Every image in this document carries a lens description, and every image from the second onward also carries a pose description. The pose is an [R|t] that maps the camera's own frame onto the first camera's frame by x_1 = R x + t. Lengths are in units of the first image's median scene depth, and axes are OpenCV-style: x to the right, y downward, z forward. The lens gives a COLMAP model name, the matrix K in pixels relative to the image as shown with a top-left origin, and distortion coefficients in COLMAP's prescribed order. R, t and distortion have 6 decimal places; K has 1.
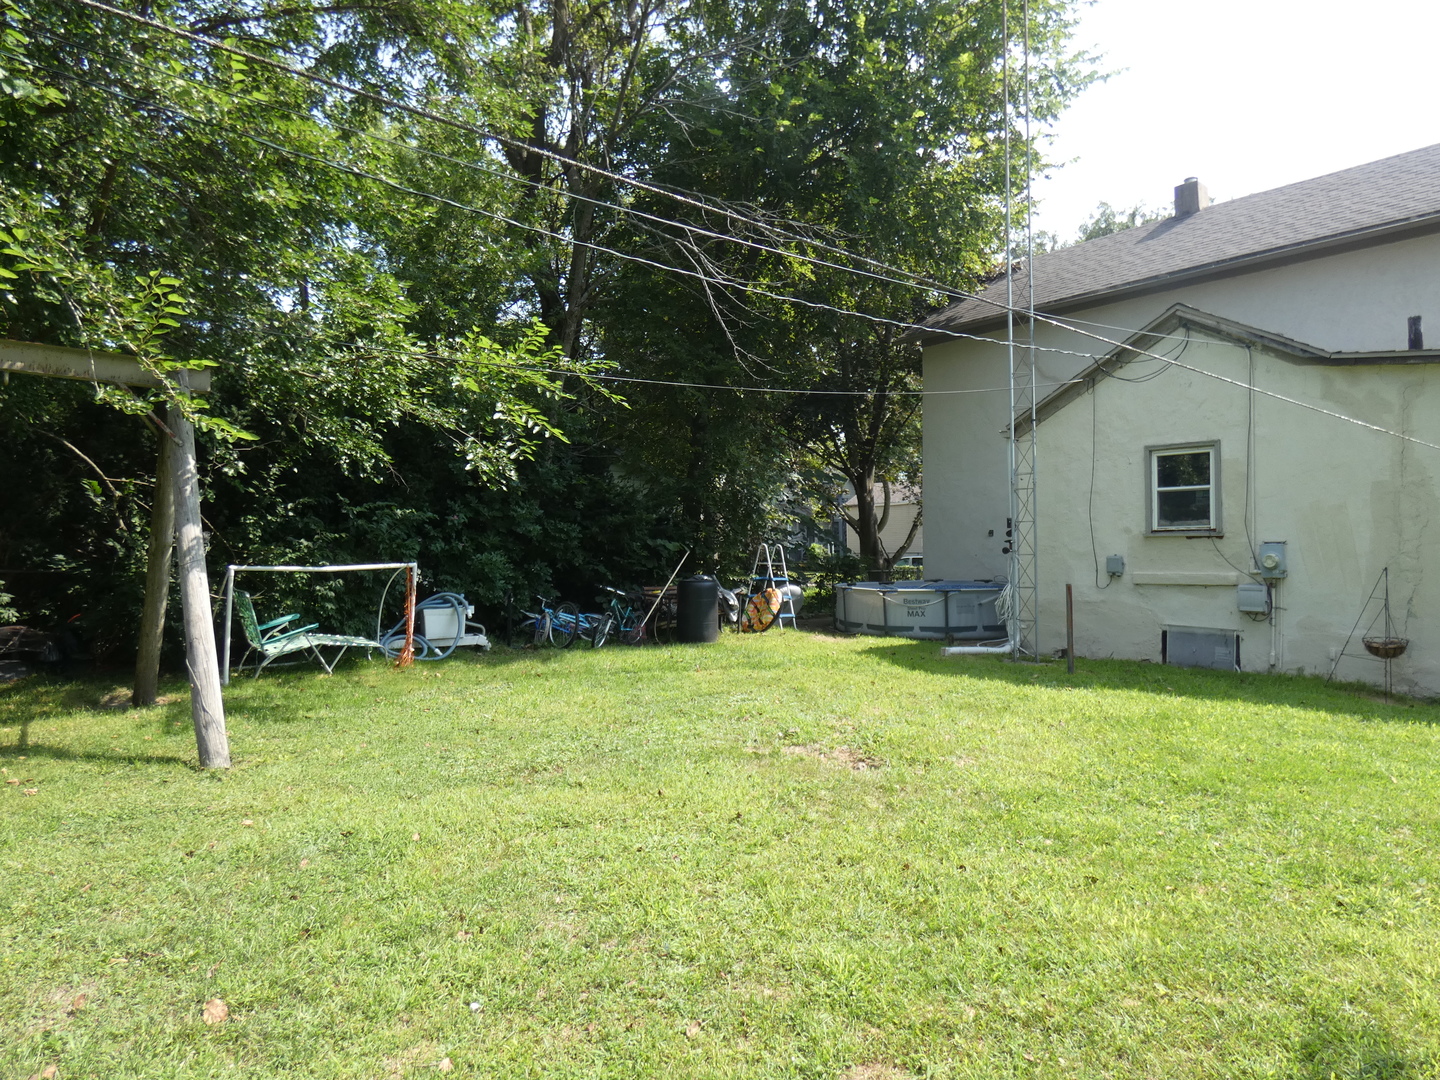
lens RADIAL K [[862.2, 0, 715.8], [0, 862.2, 535.9], [0, 0, 1]] dist [-0.003724, 0.000646]
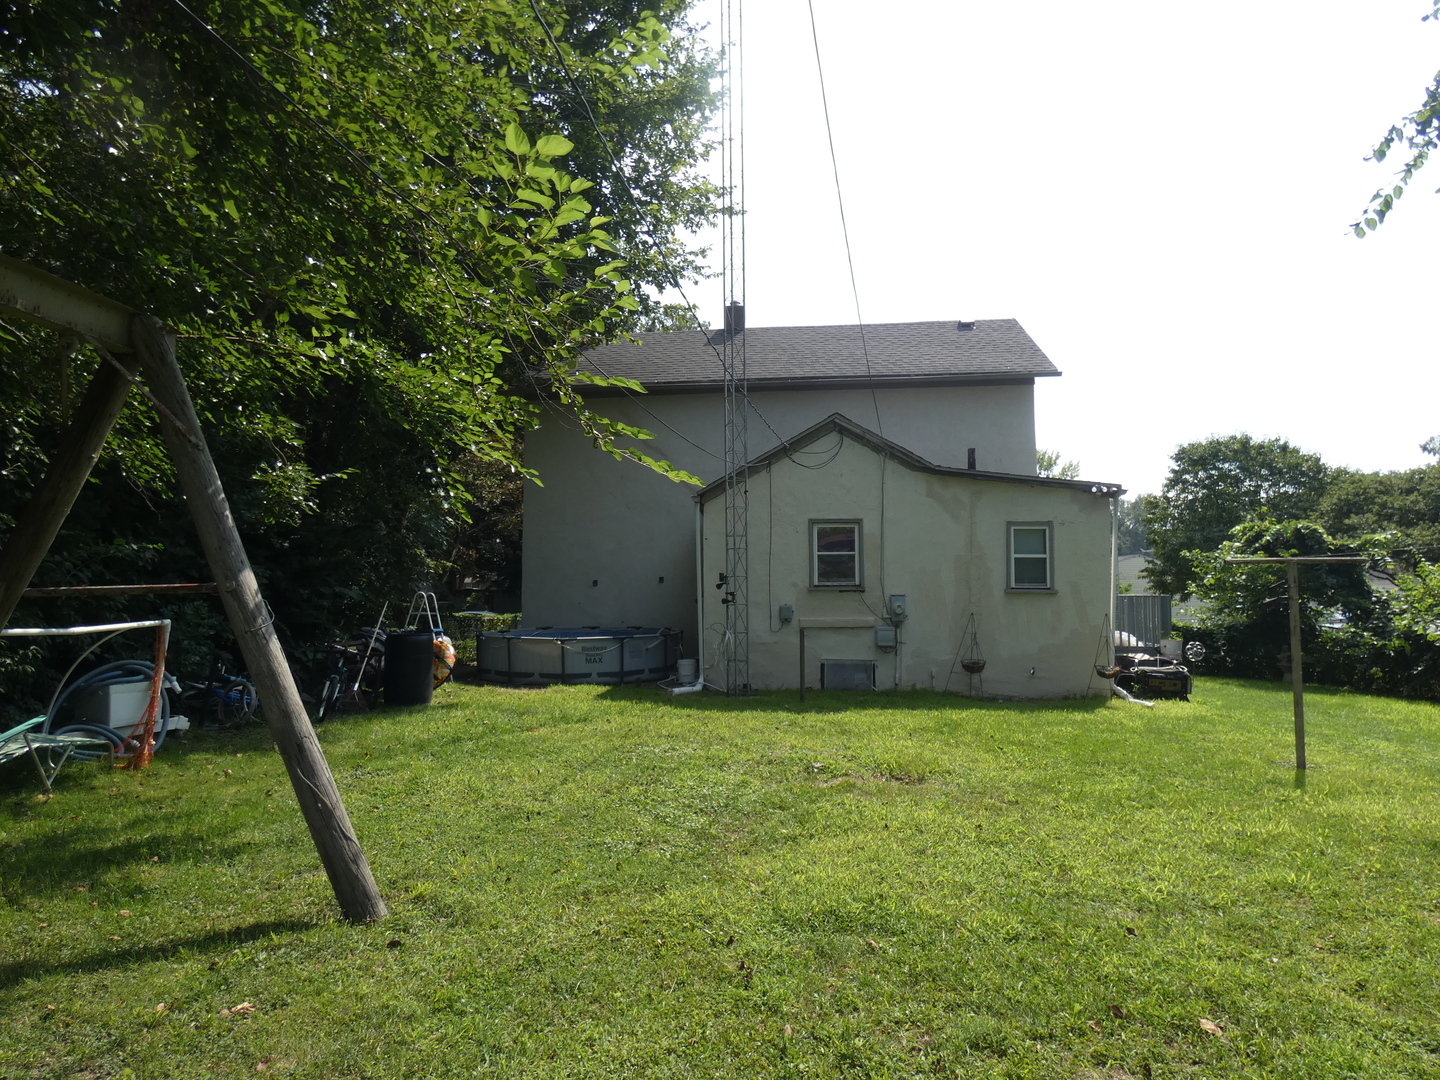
lens RADIAL K [[862.2, 0, 721.0], [0, 862.2, 536.8], [0, 0, 1]] dist [-0.003724, 0.000646]
pose [[0.733332, 0.049268, 0.678083, -0.495104], [-0.013812, 0.998245, -0.057593, -0.002268], [-0.679730, 0.032869, 0.732725, 0.162962]]
